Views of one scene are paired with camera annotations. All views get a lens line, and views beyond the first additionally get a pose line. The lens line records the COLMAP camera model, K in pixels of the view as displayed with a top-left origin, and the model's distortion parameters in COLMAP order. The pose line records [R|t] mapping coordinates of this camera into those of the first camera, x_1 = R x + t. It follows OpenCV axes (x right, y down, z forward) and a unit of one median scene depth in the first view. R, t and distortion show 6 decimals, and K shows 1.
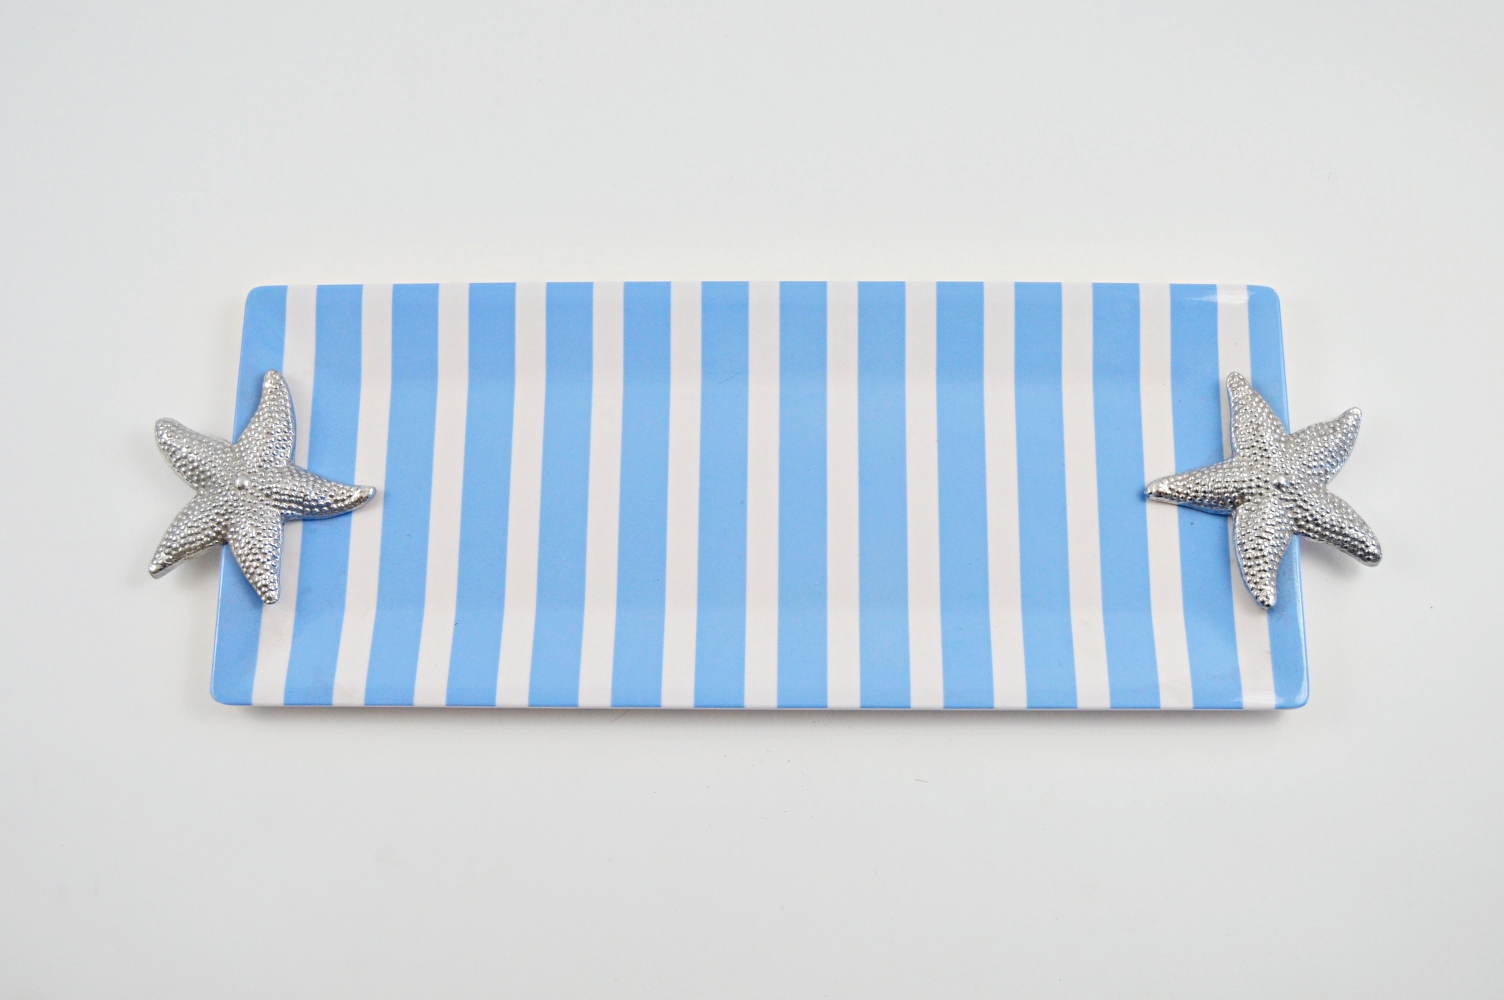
lens RADIAL K [[1961.0, 0, 752.3], [0, 1961.0, 499.7], [0, 0, 1]] dist [-0.077369, 0.000000]
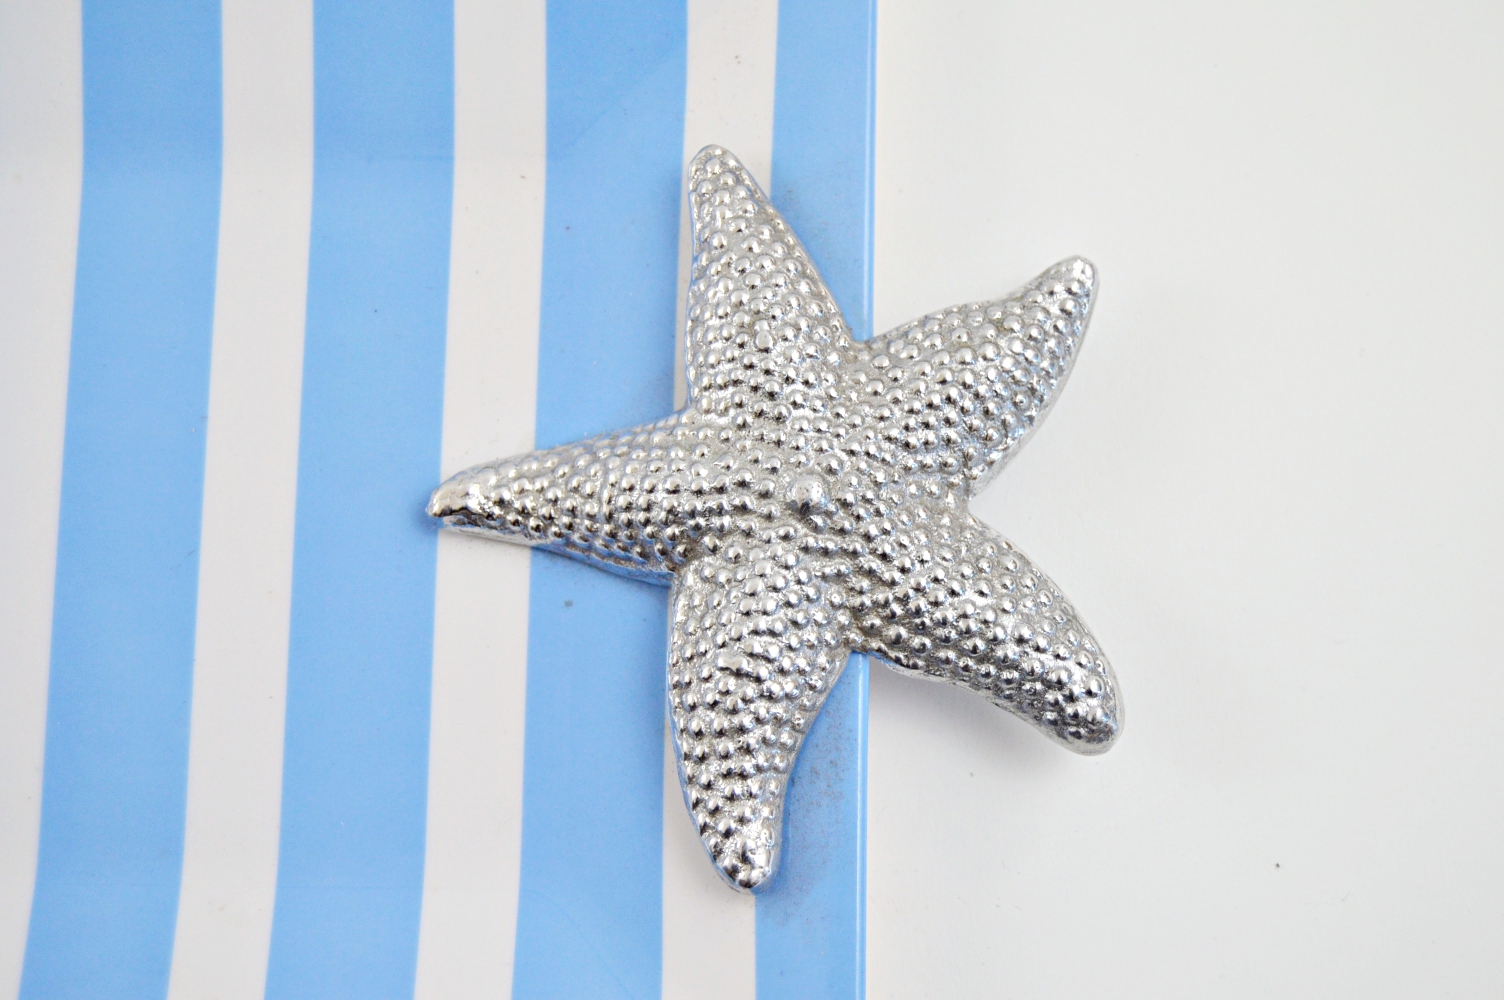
lens RADIAL K [[2446.1, 0, 751.6], [0, 2446.1, 499.9], [0, 0, 1]] dist [-0.002431, 0.000000]
pose [[0.999946, 0.010027, 0.002603, 0.259260], [-0.010264, 0.992985, 0.117790, -0.056119], [-0.001404, -0.117811, 0.993035, 0.593465]]
